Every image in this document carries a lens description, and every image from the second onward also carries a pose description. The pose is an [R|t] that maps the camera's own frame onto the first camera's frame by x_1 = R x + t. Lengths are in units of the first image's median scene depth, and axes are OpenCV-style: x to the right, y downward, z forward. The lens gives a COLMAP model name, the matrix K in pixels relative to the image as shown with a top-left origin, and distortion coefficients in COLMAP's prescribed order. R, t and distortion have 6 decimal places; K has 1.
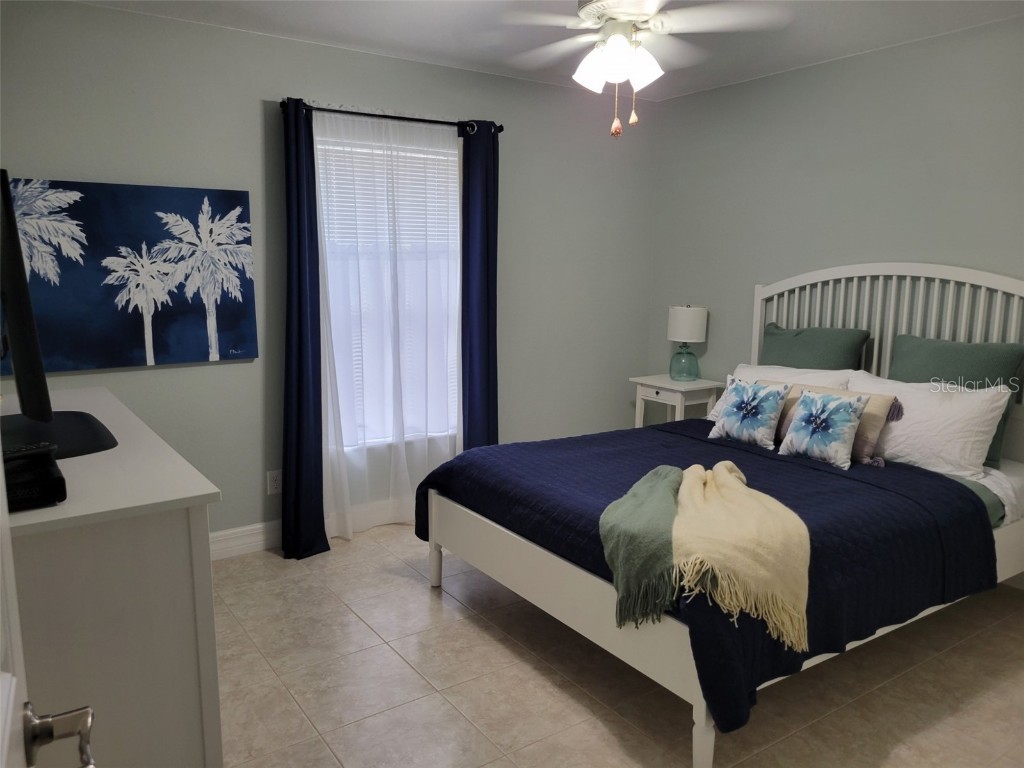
lens RADIAL K [[767.4, 0, 510.1], [0, 767.4, 379.2], [0, 0, 1]] dist [0.050048, -0.035776]
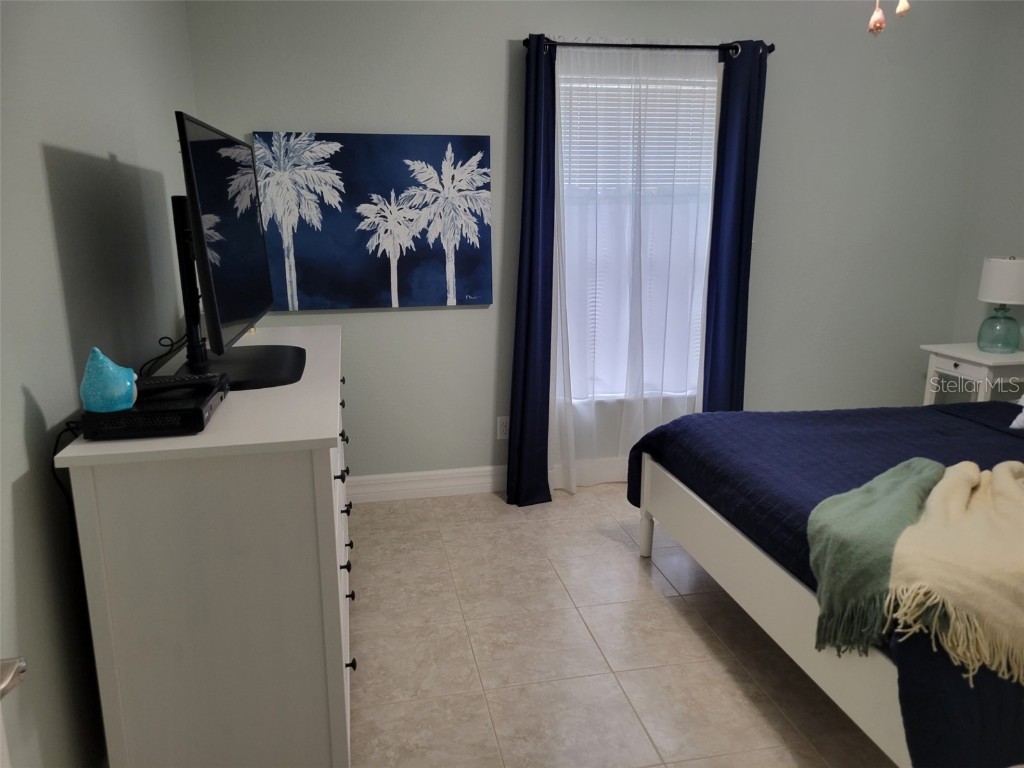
lens RADIAL K [[760.2, 0, 512.5], [0, 760.2, 375.8], [0, 0, 1]] dist [0.050300, -0.023970]
pose [[0.925086, 0.072738, -0.372727, 0.083493], [-0.051003, 0.996390, 0.067862, -0.003627], [0.376318, -0.043768, 0.925456, 0.093264]]
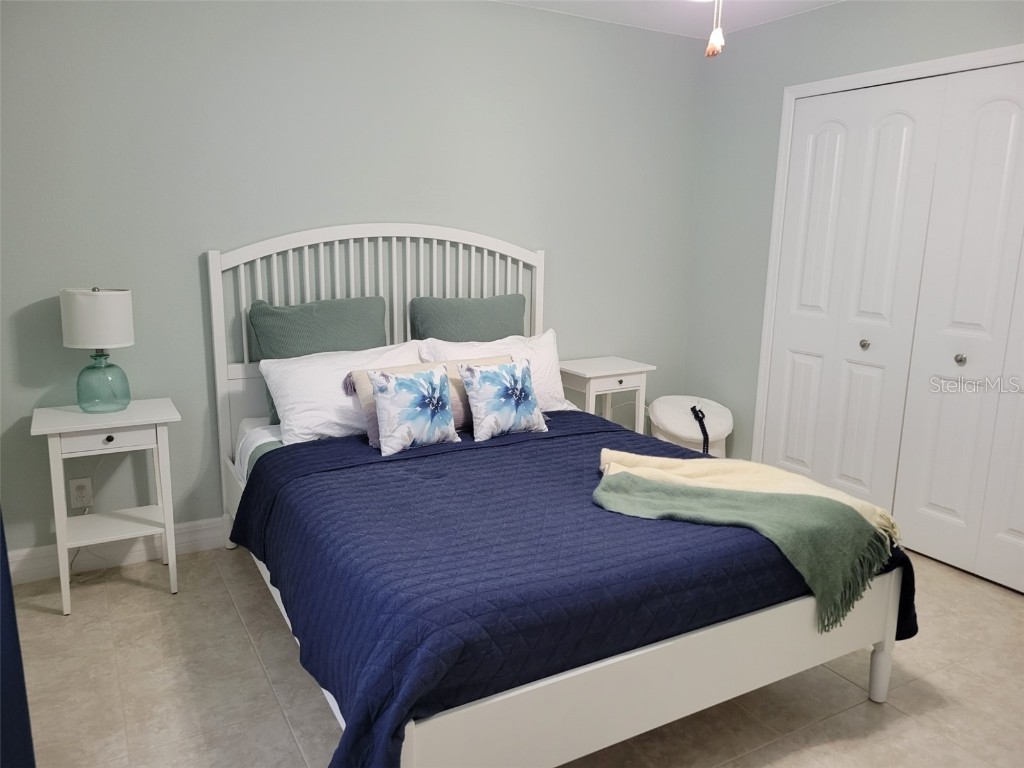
lens RADIAL K [[767.4, 0, 510.1], [0, 767.4, 379.2], [0, 0, 1]] dist [0.050048, -0.035776]
pose [[0.071569, -0.196269, 0.977935, -0.488912], [0.137104, 0.973078, 0.185261, -0.128499], [-0.987968, 0.120820, 0.096551, 0.839604]]
